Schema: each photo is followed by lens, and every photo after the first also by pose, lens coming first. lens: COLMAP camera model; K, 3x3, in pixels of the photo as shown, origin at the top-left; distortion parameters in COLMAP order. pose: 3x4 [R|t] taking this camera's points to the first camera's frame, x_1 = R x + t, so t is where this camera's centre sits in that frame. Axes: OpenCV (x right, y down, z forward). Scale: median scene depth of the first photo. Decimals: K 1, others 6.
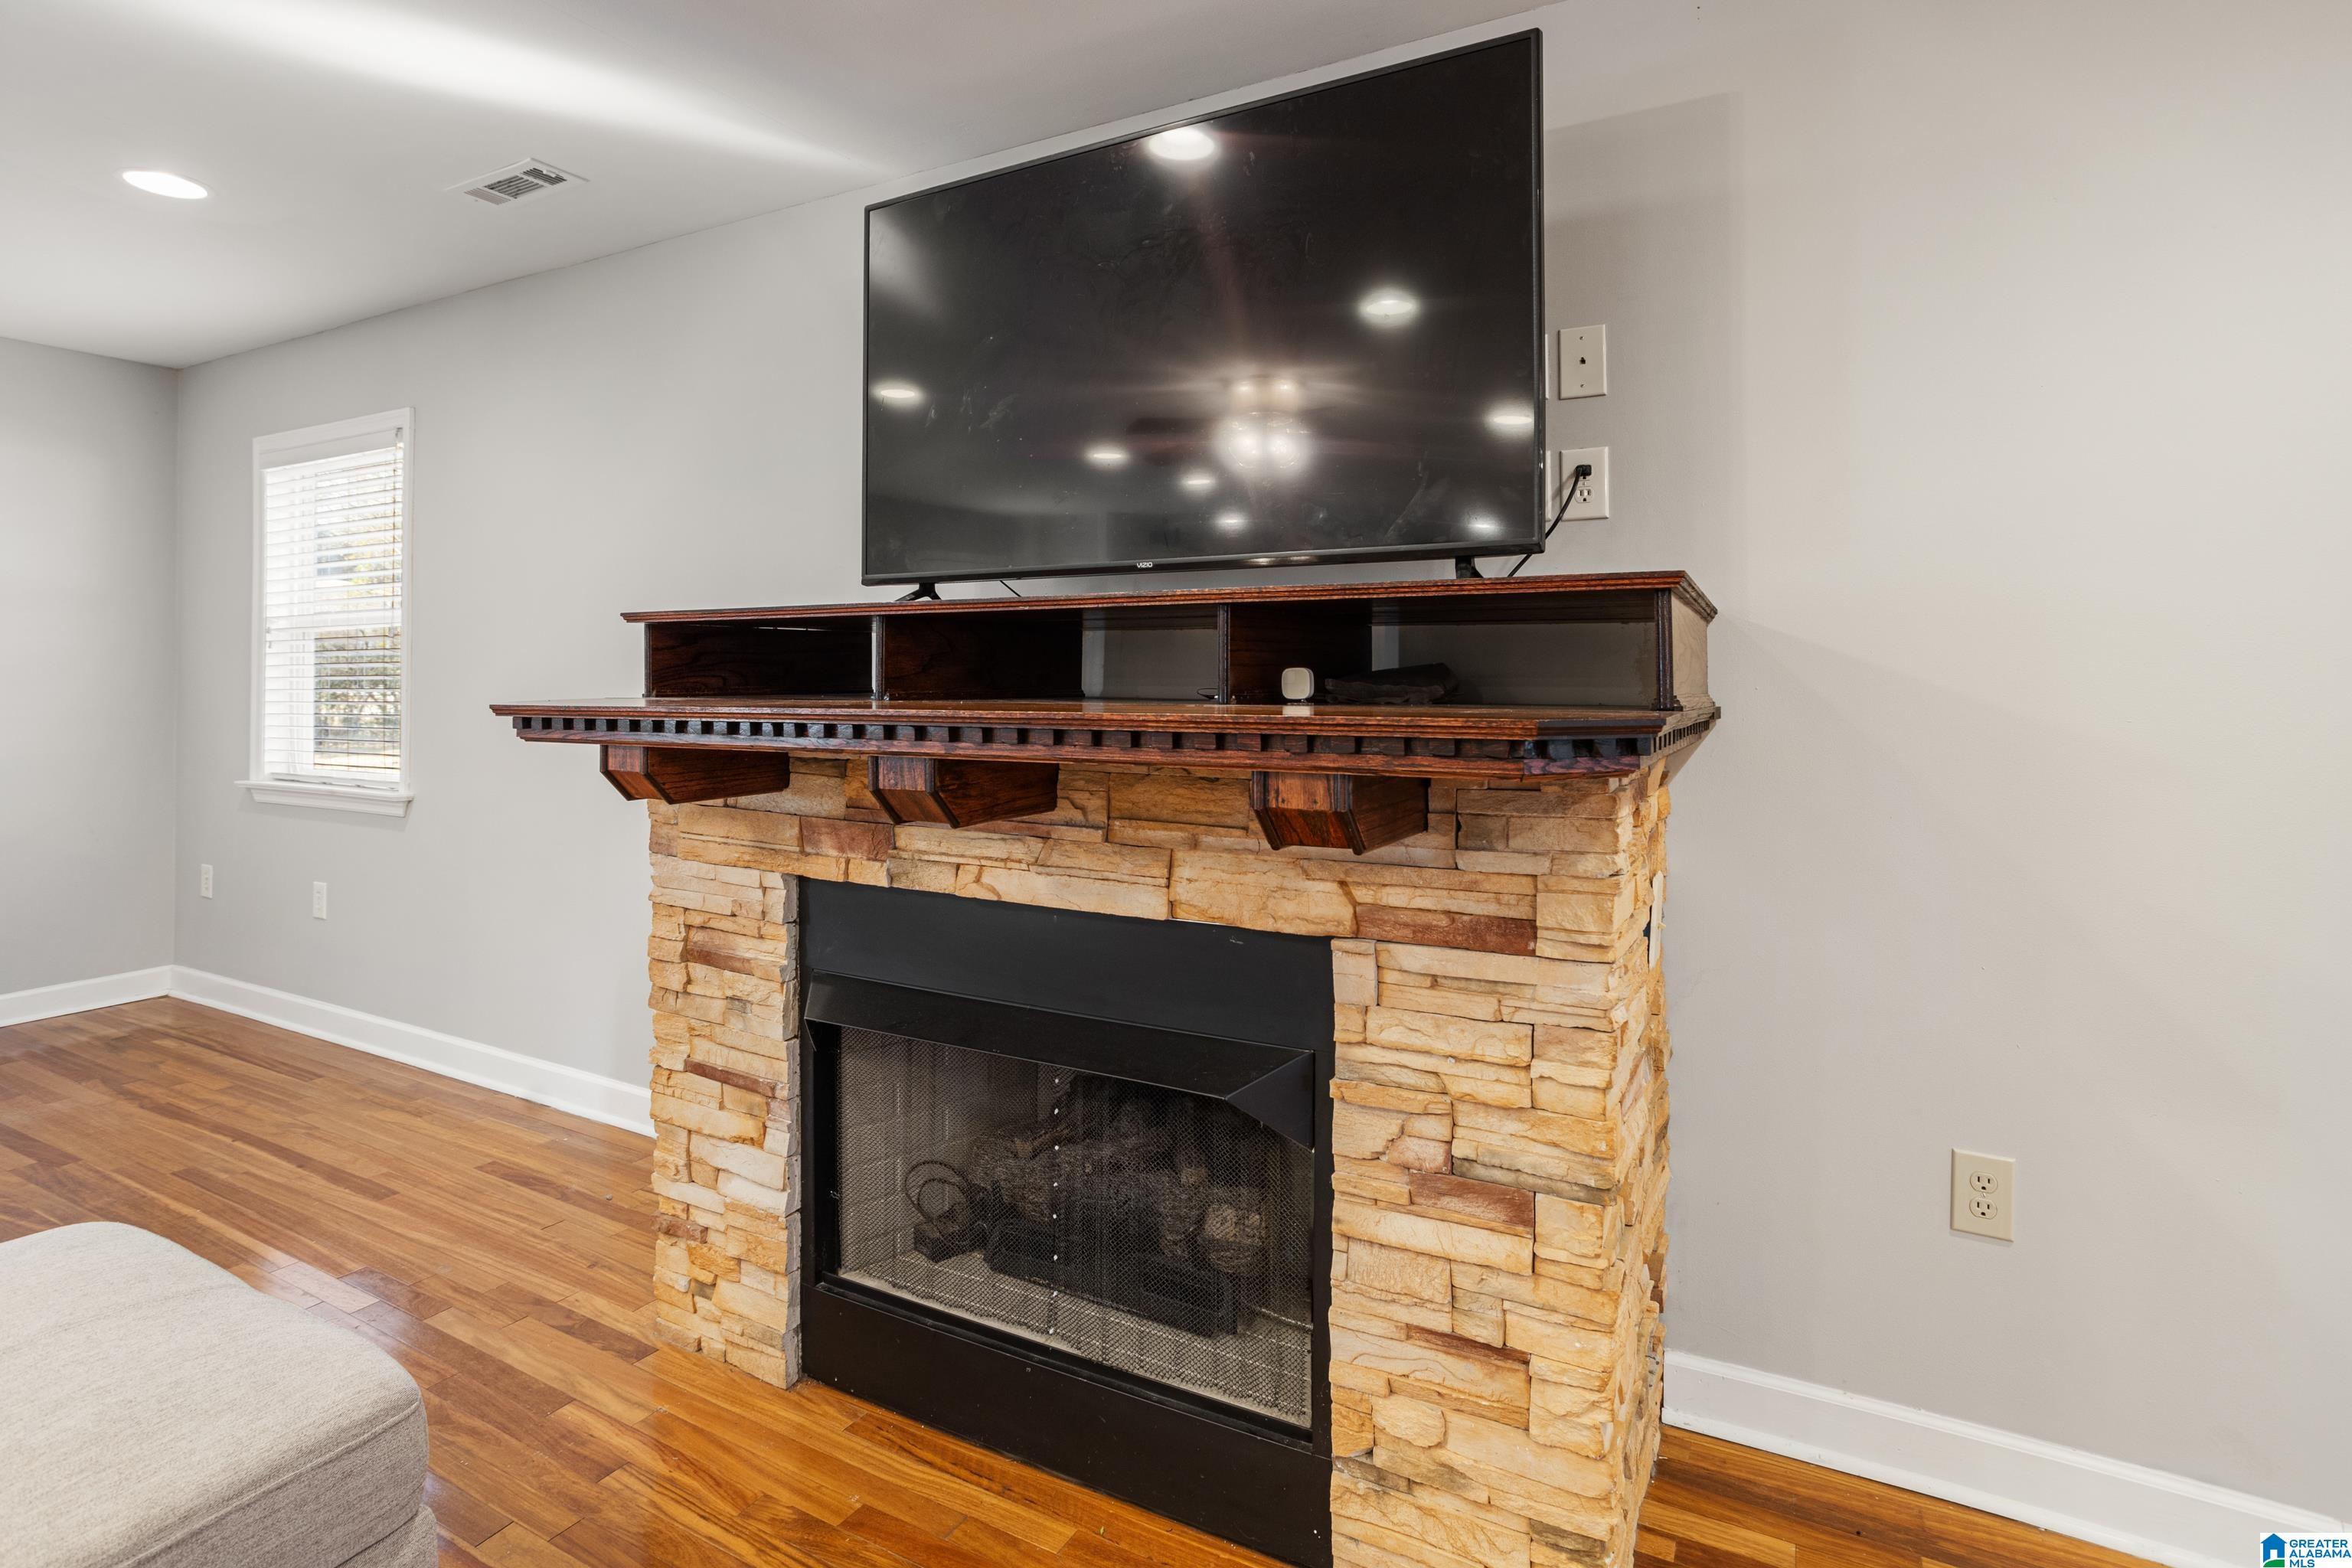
lens RADIAL K [[1194.0, 0, 1155.4], [0, 1194.0, 670.2], [0, 0, 1]] dist [-0.027418, 0.000184]
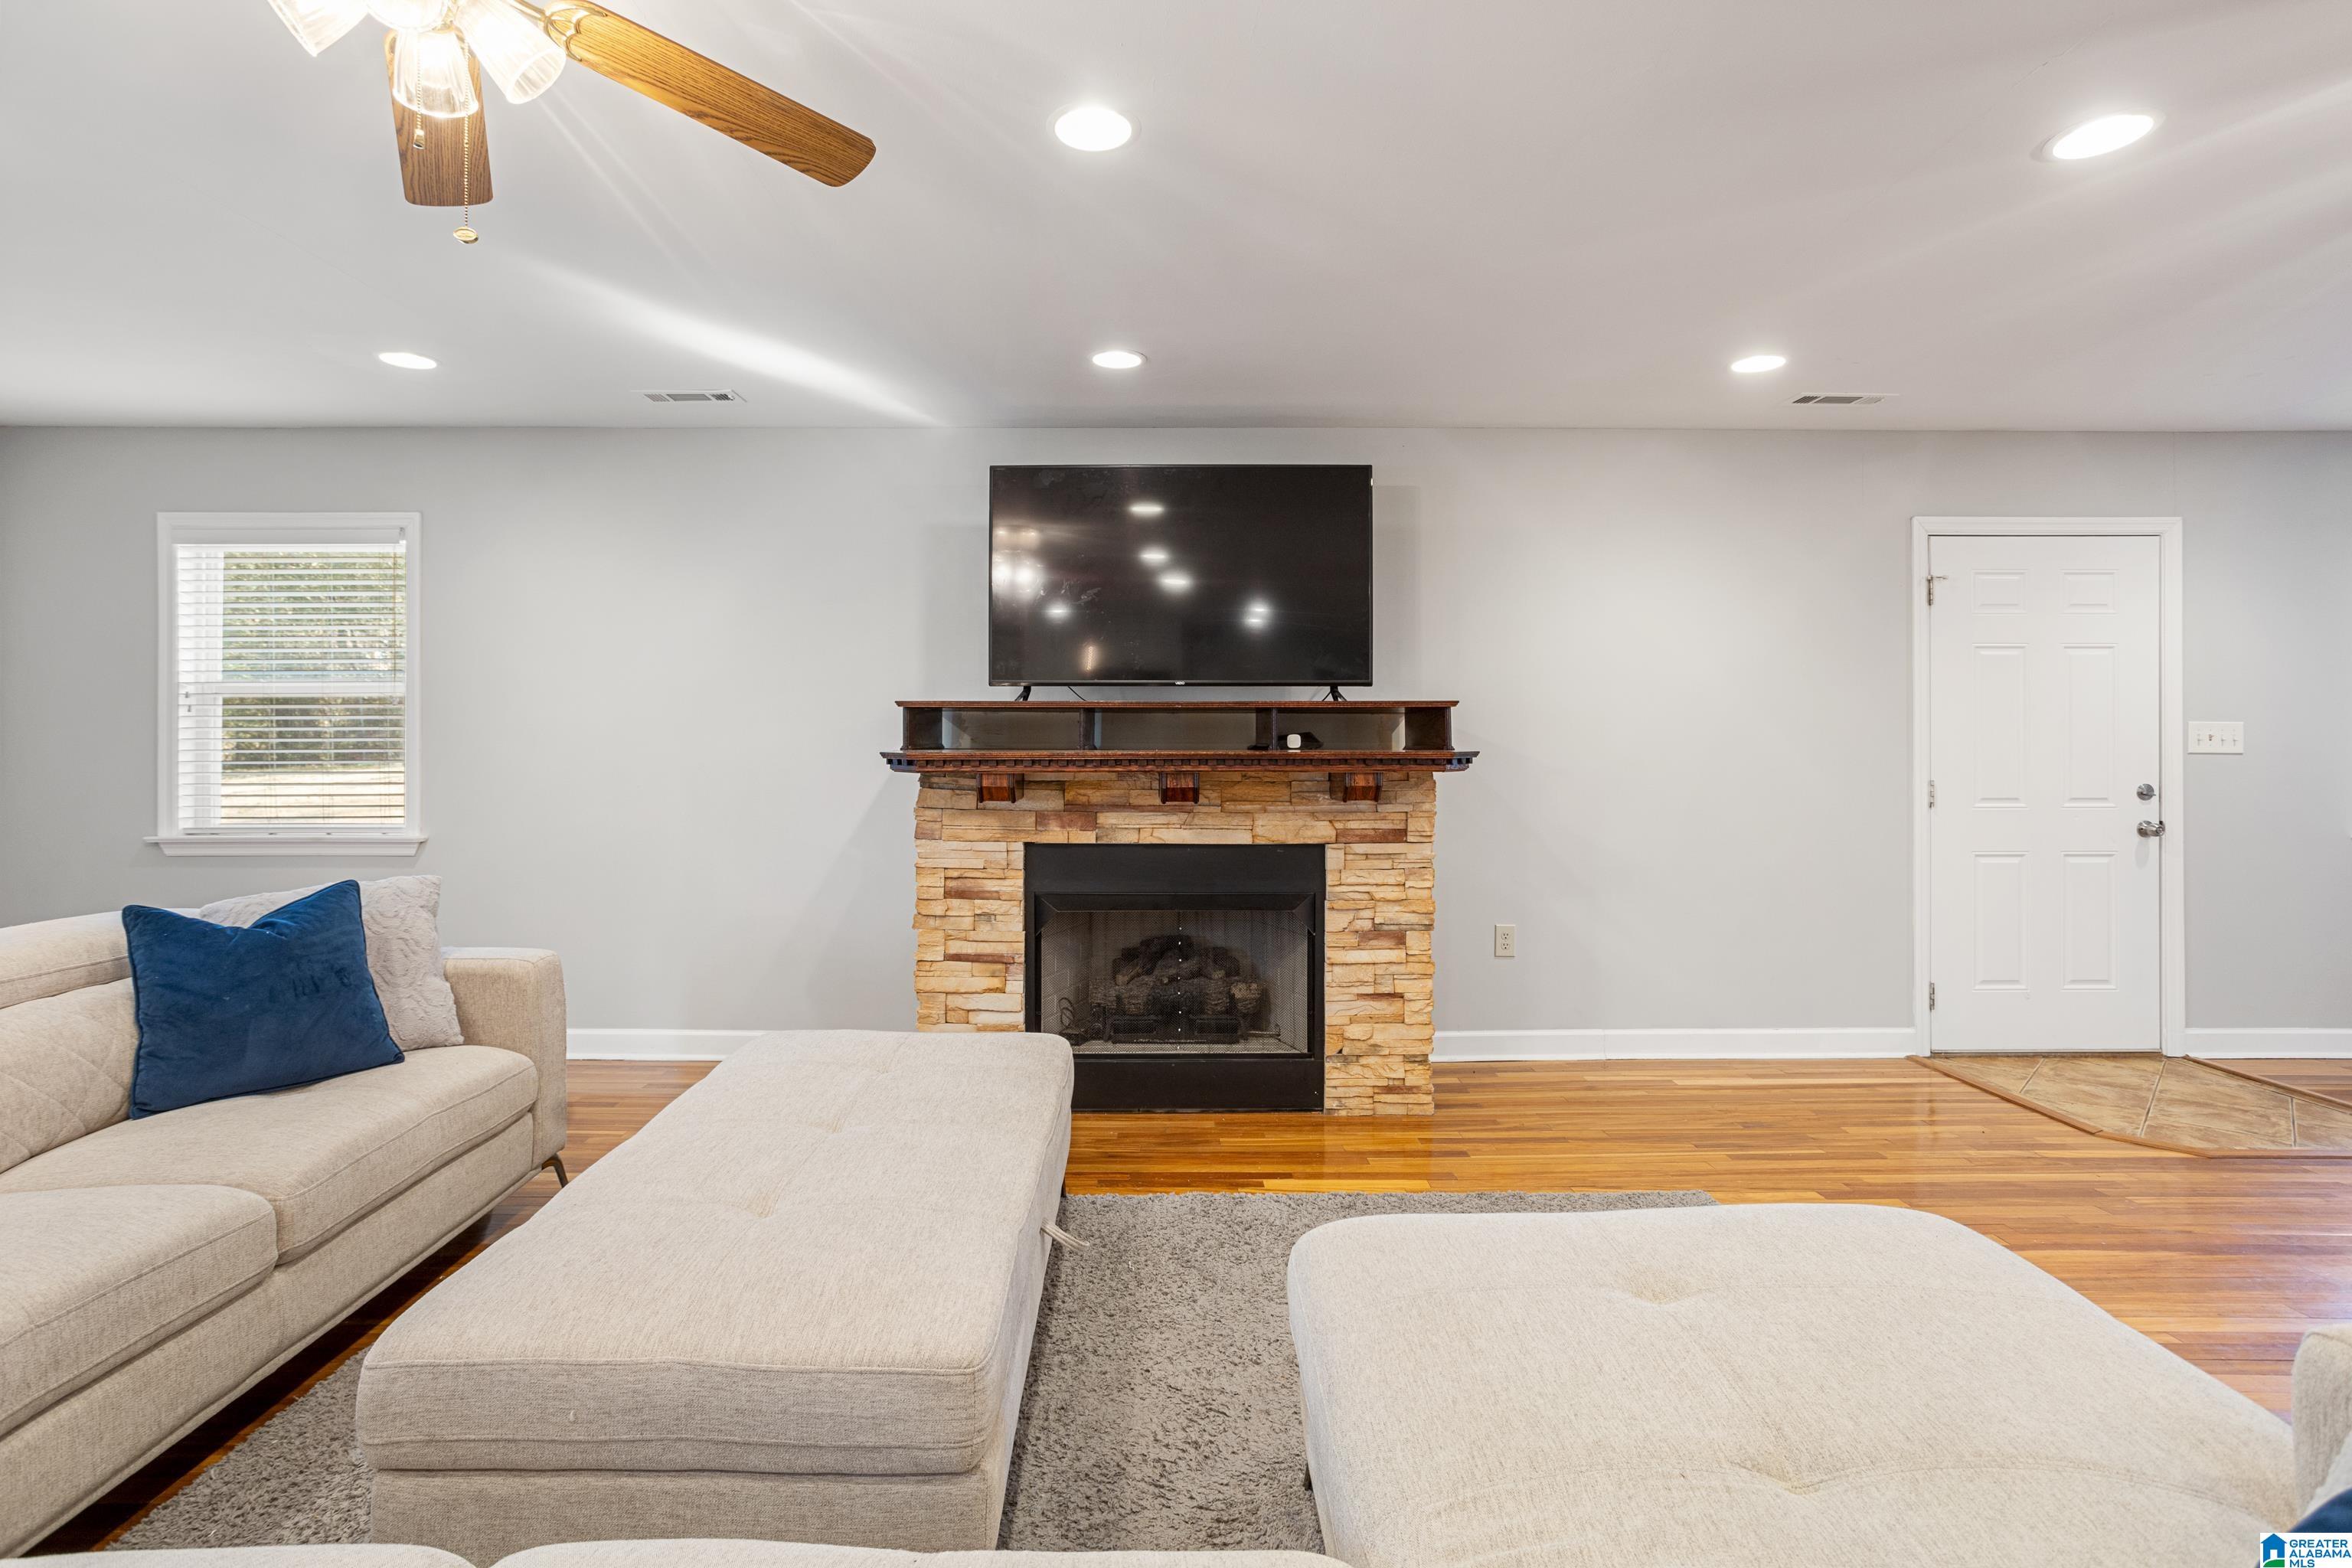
lens RADIAL K [[1175.9, 0, 1167.0], [0, 1175.9, 736.1], [0, 0, 1]] dist [-0.055140, 0.036408]
pose [[0.868385, -0.001257, 0.495890, -1.228697], [-0.002397, 0.999974, 0.006732, -0.012813], [-0.495885, -0.007035, 0.868359, -0.863270]]
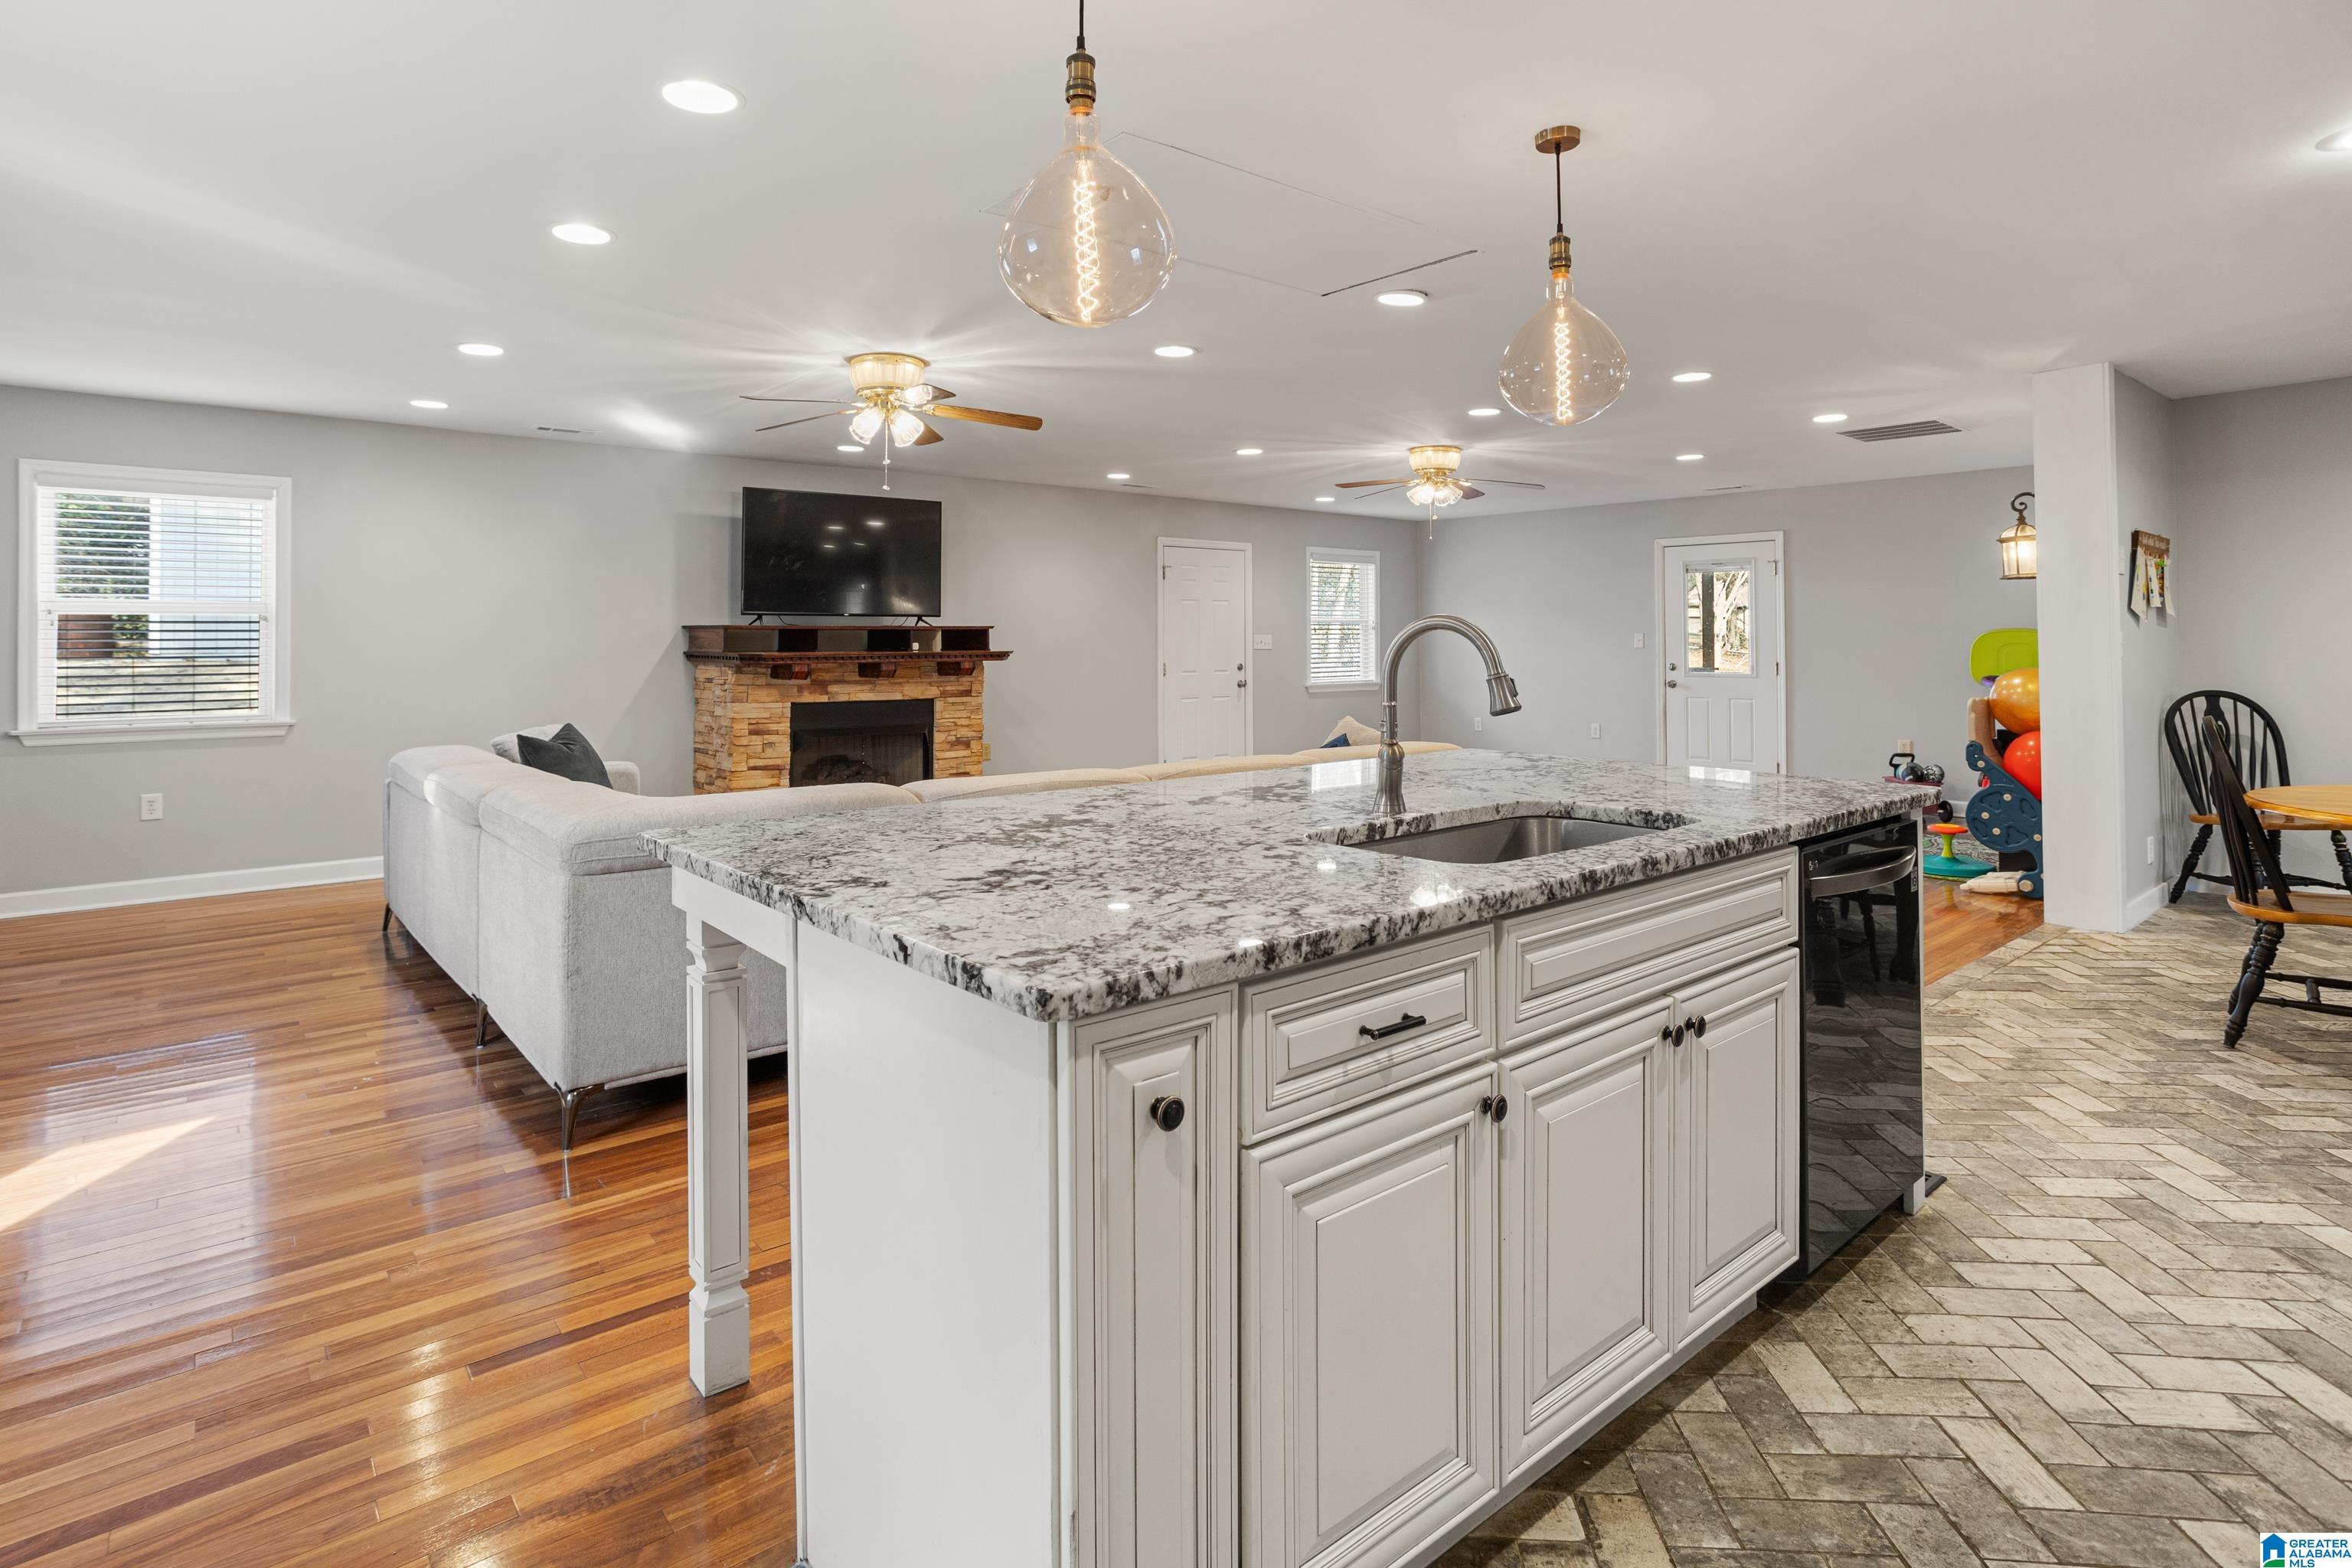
lens RADIAL K [[1197.8, 0, 1166.4], [0, 1197.8, 636.3], [0, 0, 1]] dist [-0.071355, 0.049847]
pose [[0.353165, -0.001244, 0.935560, -3.740505], [-0.005557, 0.999979, 0.003427, -0.046637], [-0.935544, -0.006409, 0.353151, -1.467794]]
